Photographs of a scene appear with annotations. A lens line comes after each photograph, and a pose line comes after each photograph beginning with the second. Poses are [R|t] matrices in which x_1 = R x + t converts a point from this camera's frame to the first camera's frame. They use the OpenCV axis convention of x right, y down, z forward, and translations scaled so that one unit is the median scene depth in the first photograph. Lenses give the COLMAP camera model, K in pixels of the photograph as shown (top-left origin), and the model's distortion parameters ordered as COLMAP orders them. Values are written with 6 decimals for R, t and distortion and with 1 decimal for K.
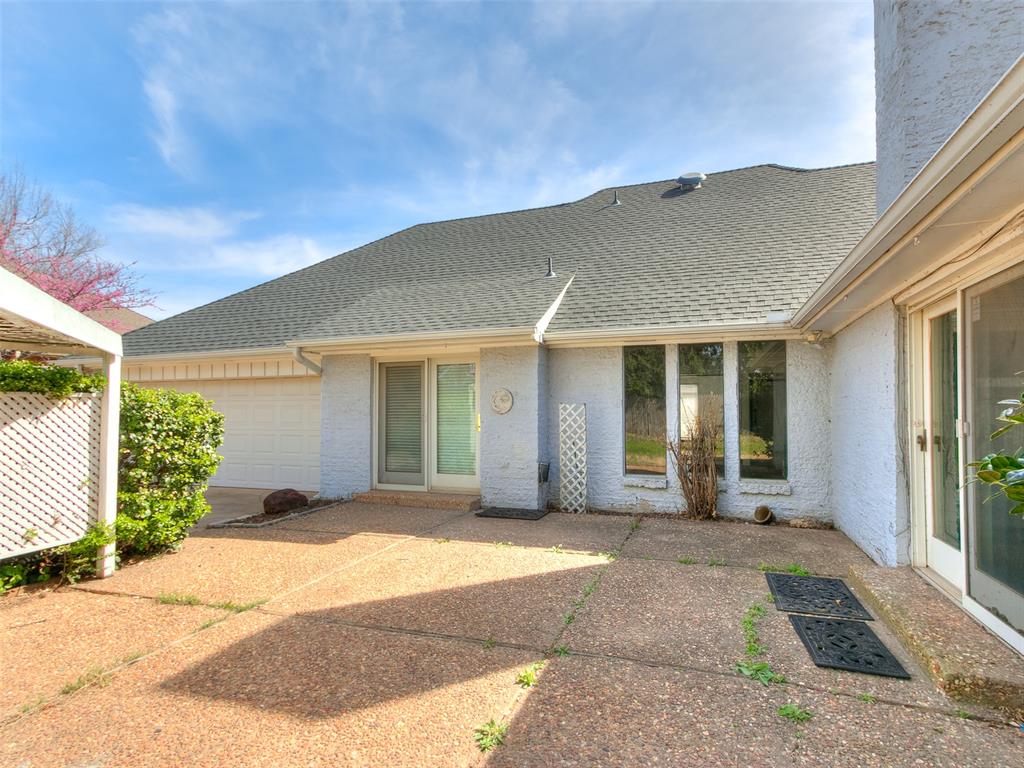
lens RADIAL K [[537.5, 0, 483.5], [0, 537.5, 397.9], [0, 0, 1]] dist [-0.001605, -0.000700]
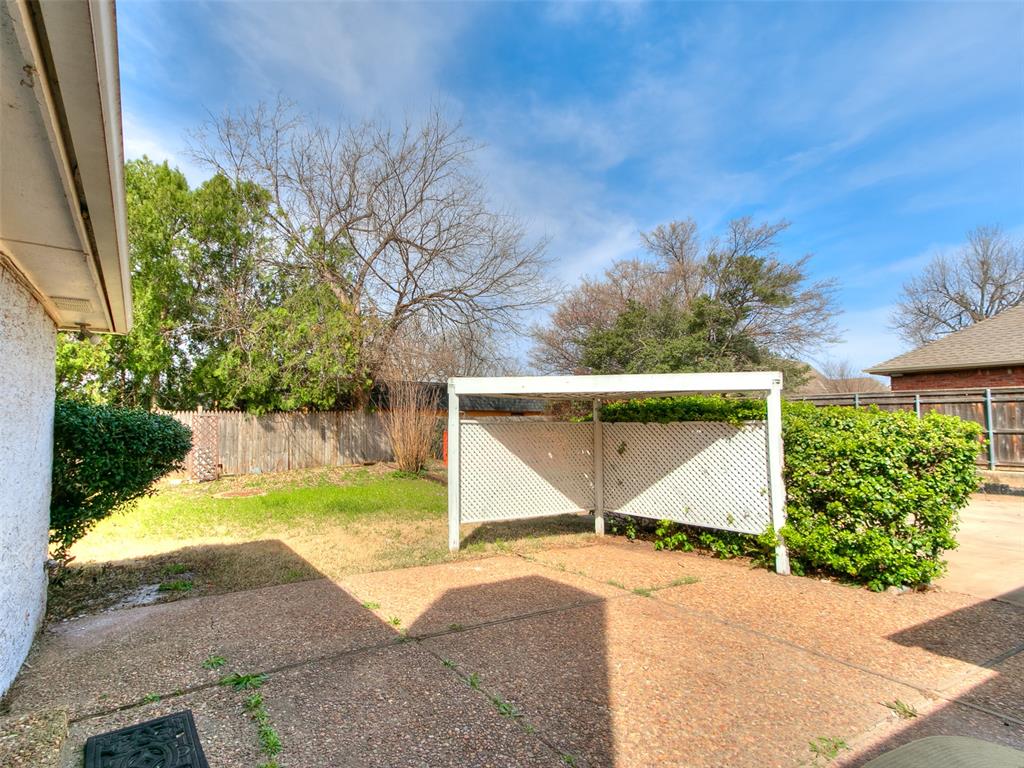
lens RADIAL K [[549.1, 0, 511.5], [0, 549.1, 391.2], [0, 0, 1]] dist [0.051956, -0.000414]
pose [[-0.542179, -0.046386, -0.838982, 0.774416], [0.026041, 0.997068, -0.071954, 0.001602], [0.839860, -0.060859, -0.539381, 1.350302]]
